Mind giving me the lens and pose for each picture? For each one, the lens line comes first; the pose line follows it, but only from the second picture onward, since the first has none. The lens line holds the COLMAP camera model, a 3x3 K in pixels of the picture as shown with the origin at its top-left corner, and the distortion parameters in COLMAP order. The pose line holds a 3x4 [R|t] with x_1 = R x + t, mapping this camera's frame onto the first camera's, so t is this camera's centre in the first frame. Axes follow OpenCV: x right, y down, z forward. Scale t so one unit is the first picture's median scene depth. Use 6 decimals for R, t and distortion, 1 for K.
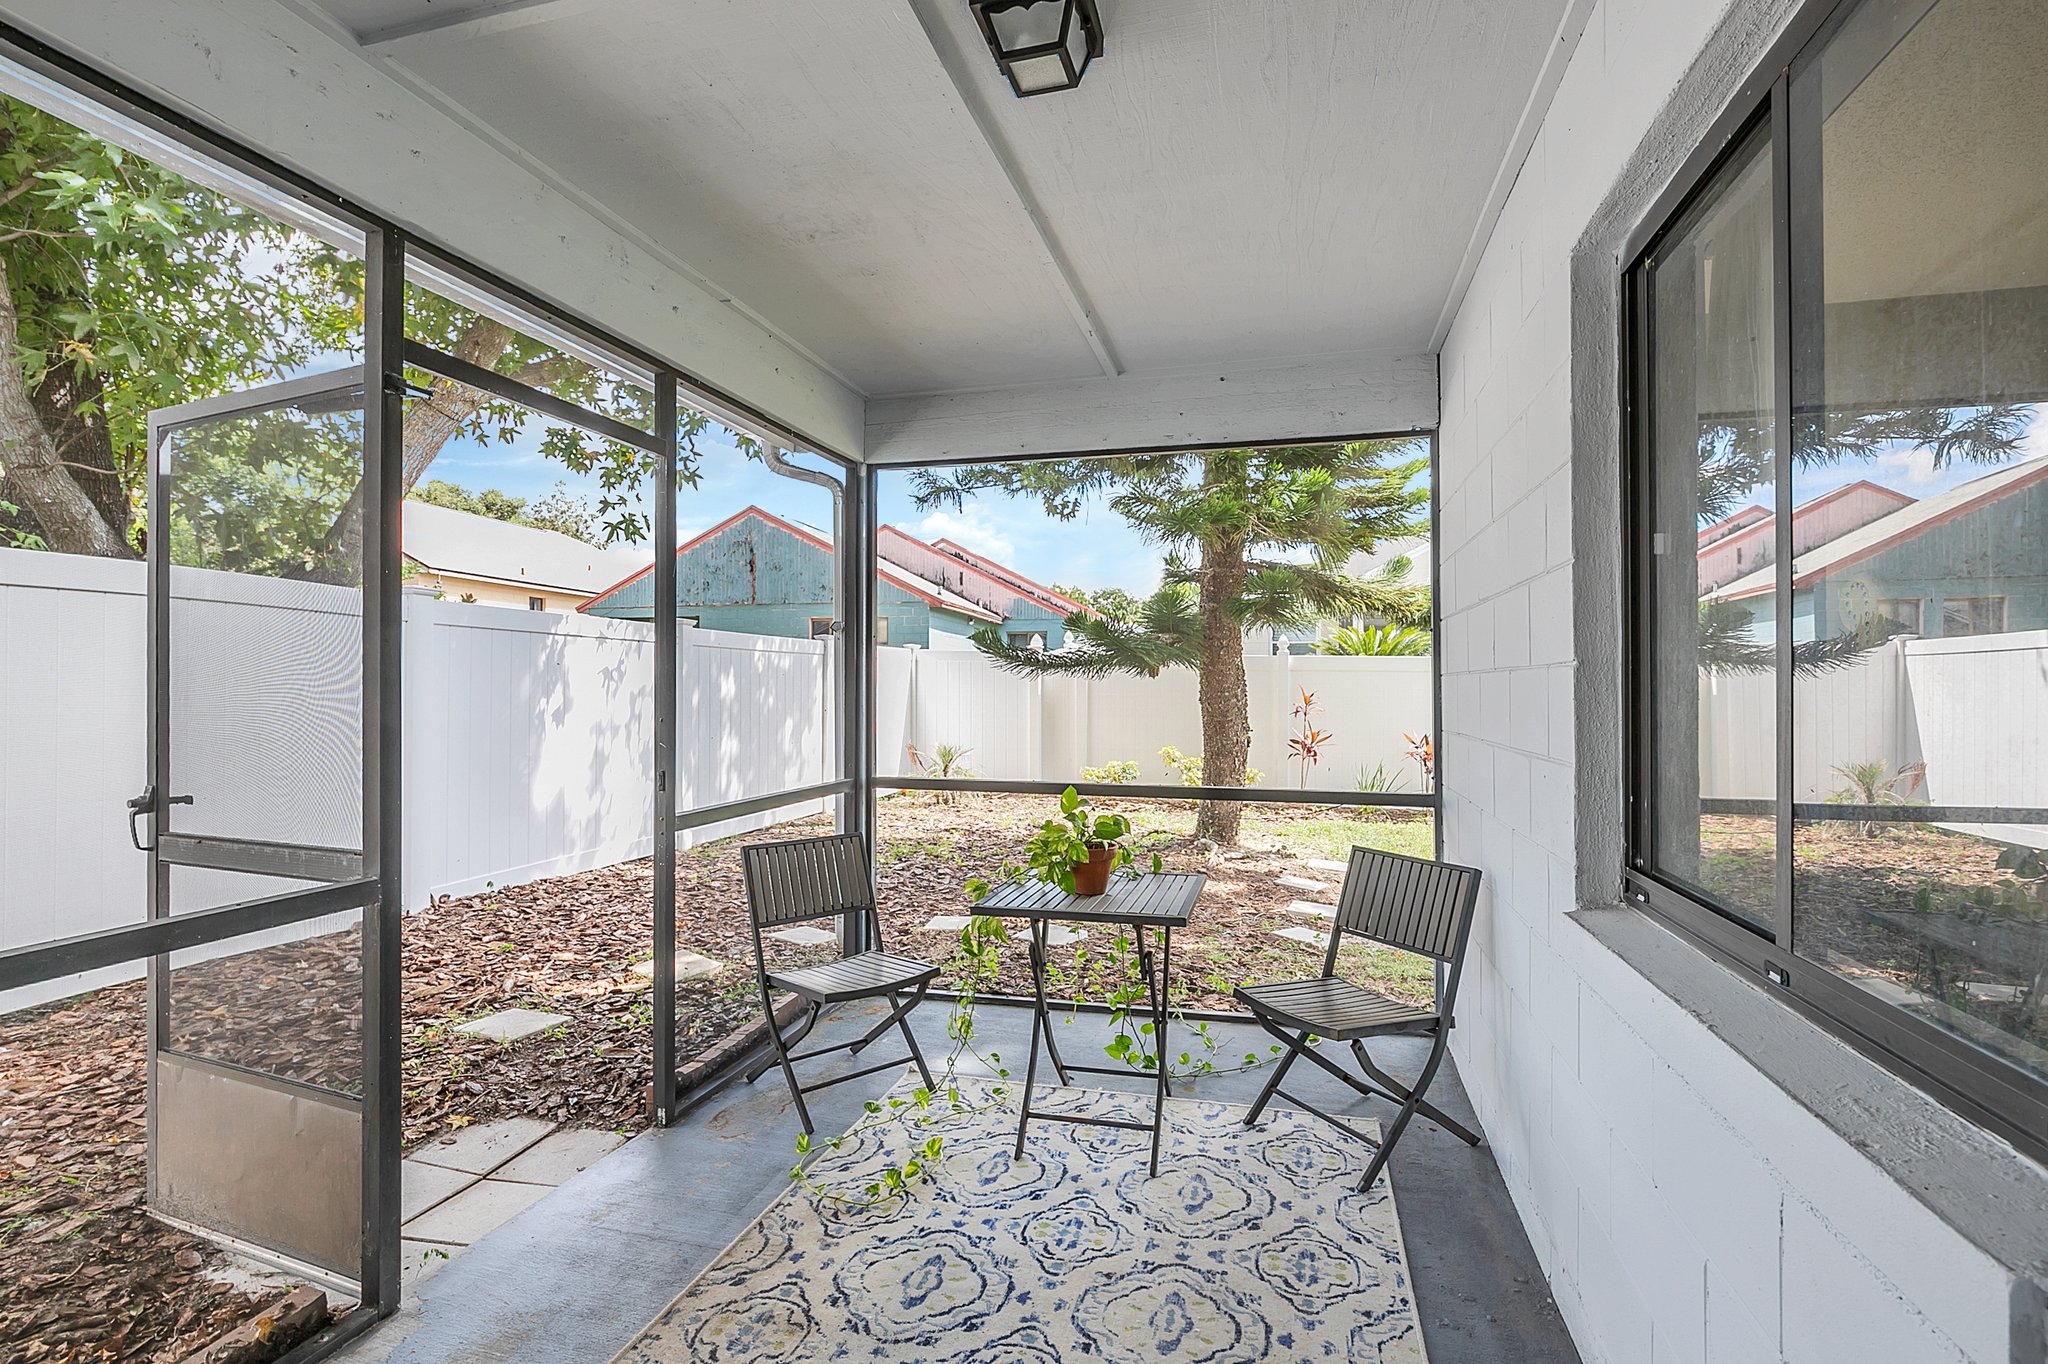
lens RADIAL K [[961.6, 0, 1023.9], [0, 961.6, 691.3], [0, 0, 1]] dist [-0.000499, -0.000040]
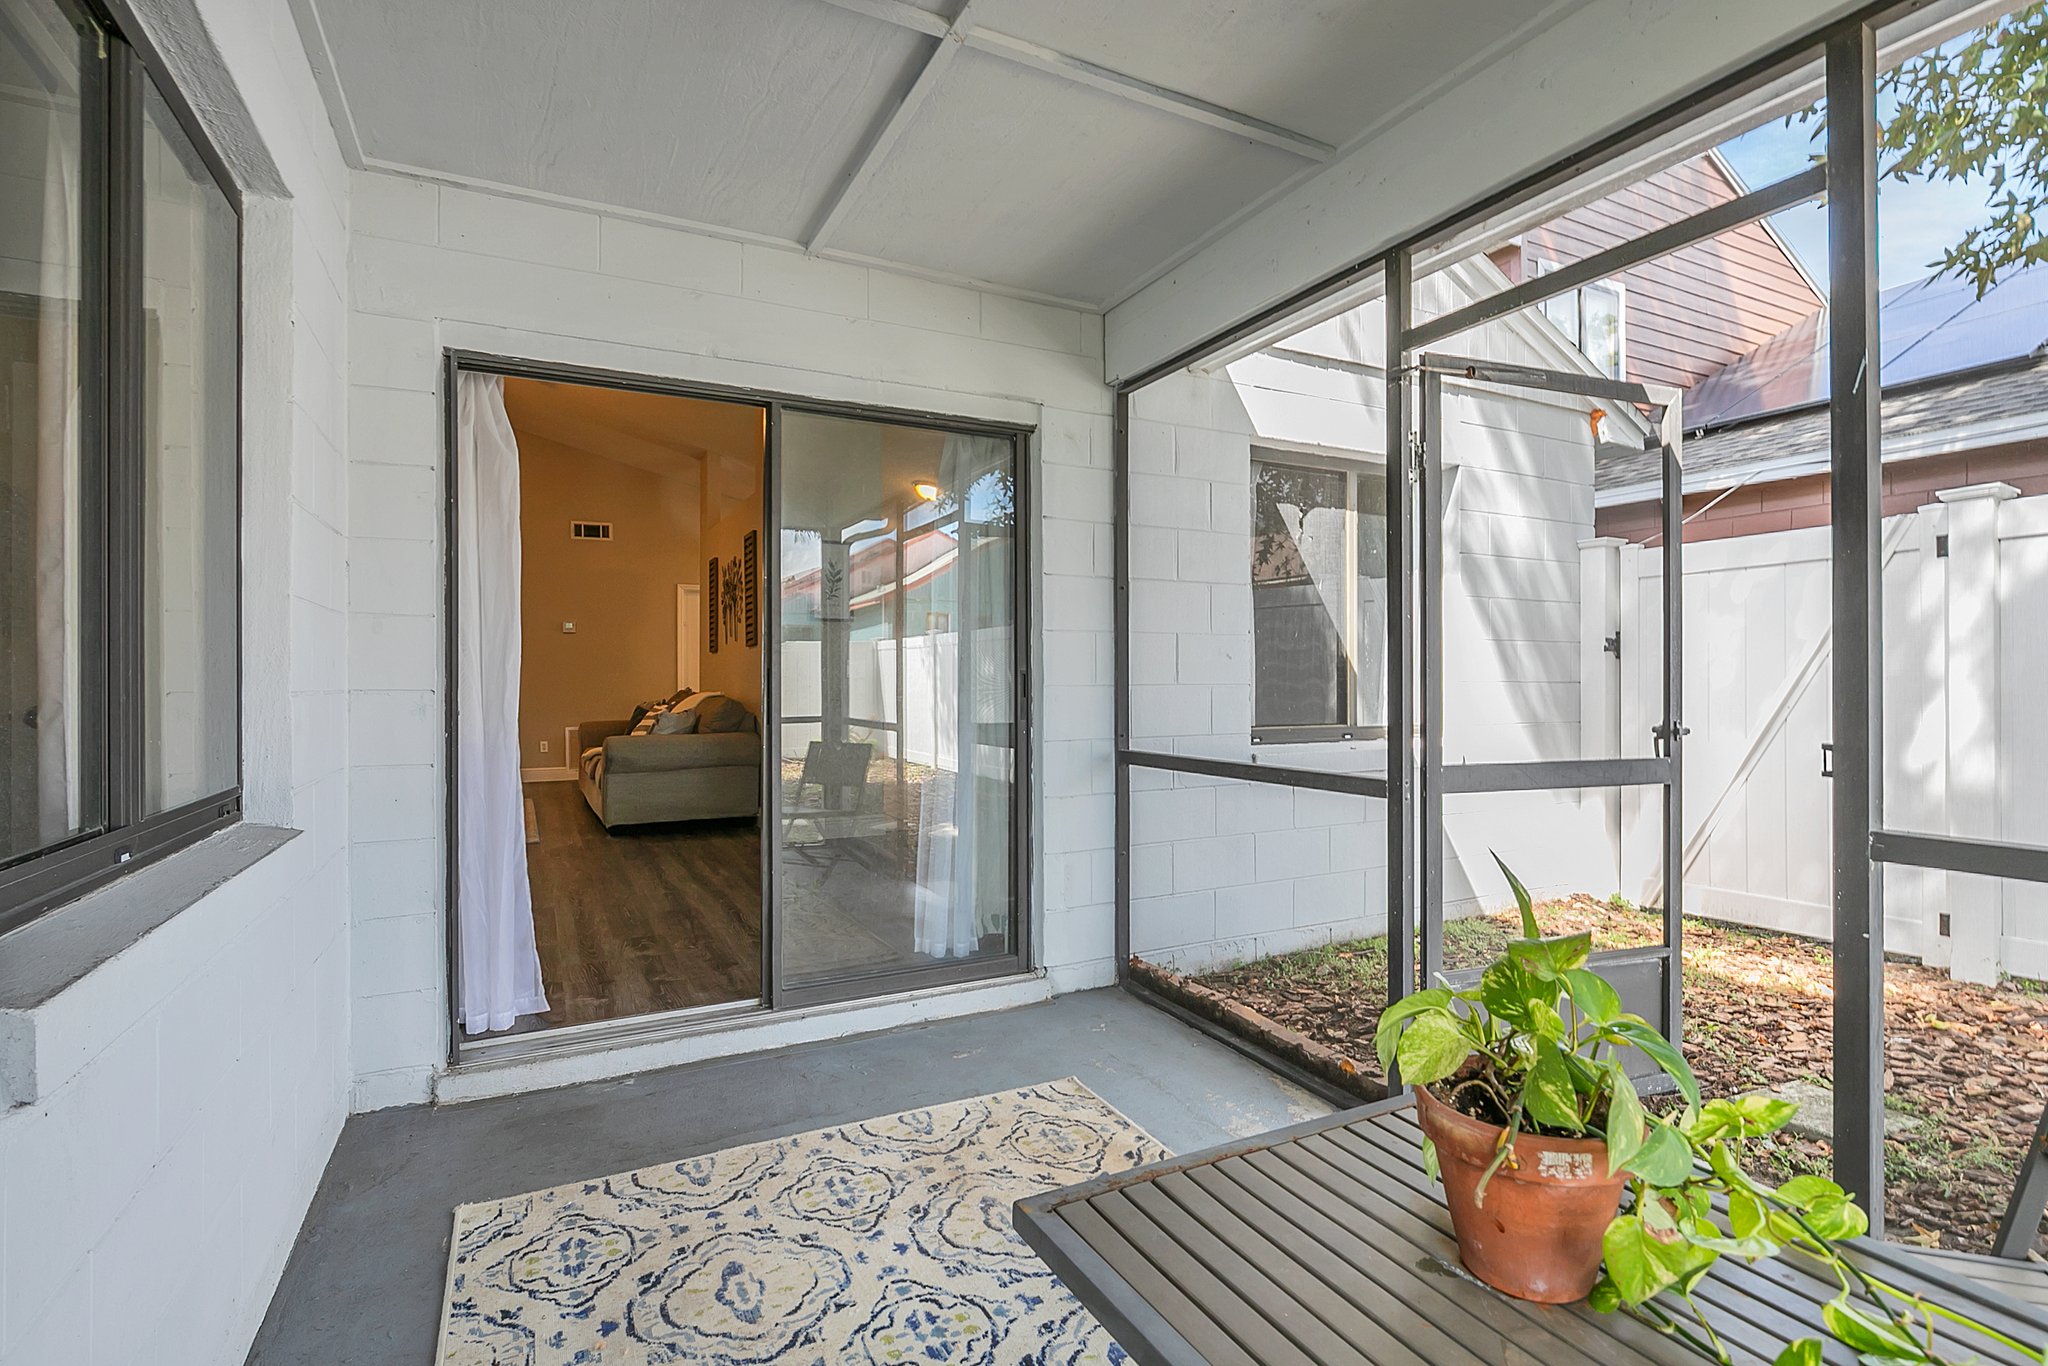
lens RADIAL K [[961.6, 0, 1019.9], [0, 961.6, 678.7], [0, 0, 1]] dist [-0.000499, -0.000040]
pose [[-0.733113, 0.005614, -0.680084, 0.563801], [0.011240, 0.999929, -0.003862, 0.072126], [0.680014, -0.010476, -0.733124, 1.841685]]
